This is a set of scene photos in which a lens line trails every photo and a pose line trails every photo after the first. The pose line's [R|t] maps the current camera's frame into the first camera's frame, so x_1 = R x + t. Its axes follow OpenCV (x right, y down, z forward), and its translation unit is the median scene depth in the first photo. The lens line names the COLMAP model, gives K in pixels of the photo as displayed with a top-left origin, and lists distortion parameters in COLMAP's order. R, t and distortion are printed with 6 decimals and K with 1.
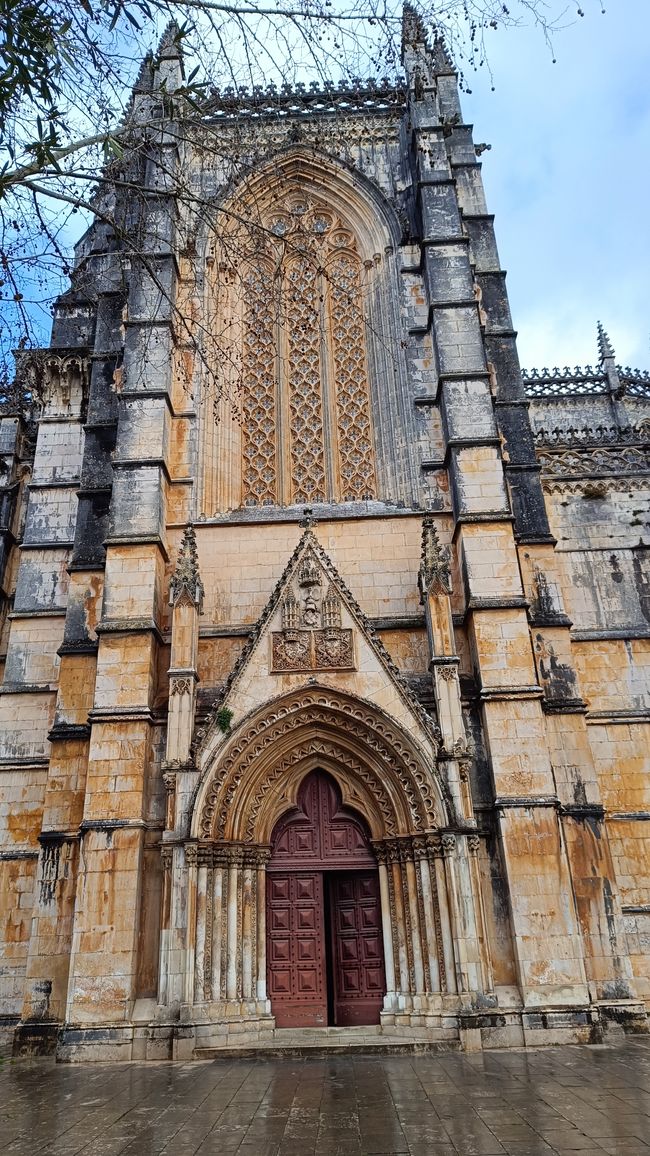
lens RADIAL K [[800.1, 0, 316.3], [0, 800.1, 574.1], [0, 0, 1]] dist [0.044997, -0.035987]
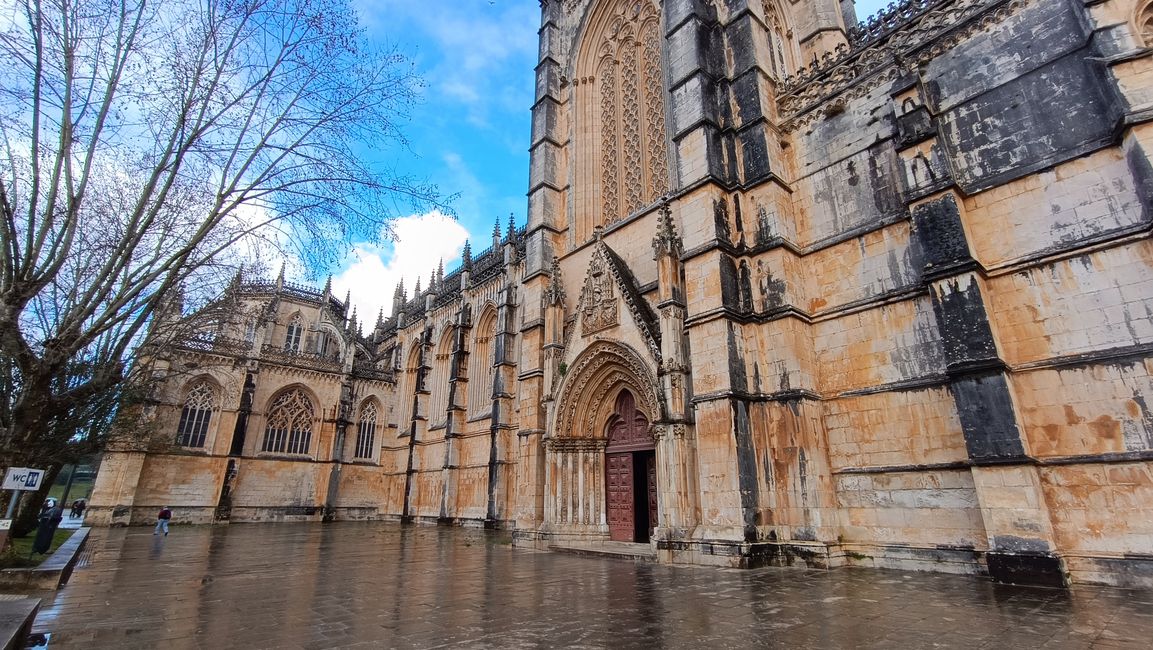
lens RADIAL K [[528.9, 0, 573.4], [0, 528.9, 323.8], [0, 0, 1]] dist [-0.009468, 0.006241]
pose [[0.673709, -0.208448, -0.708990, 0.717599], [0.292815, 0.956165, -0.002875, 0.098228], [0.678510, -0.205665, 0.705213, 0.239073]]
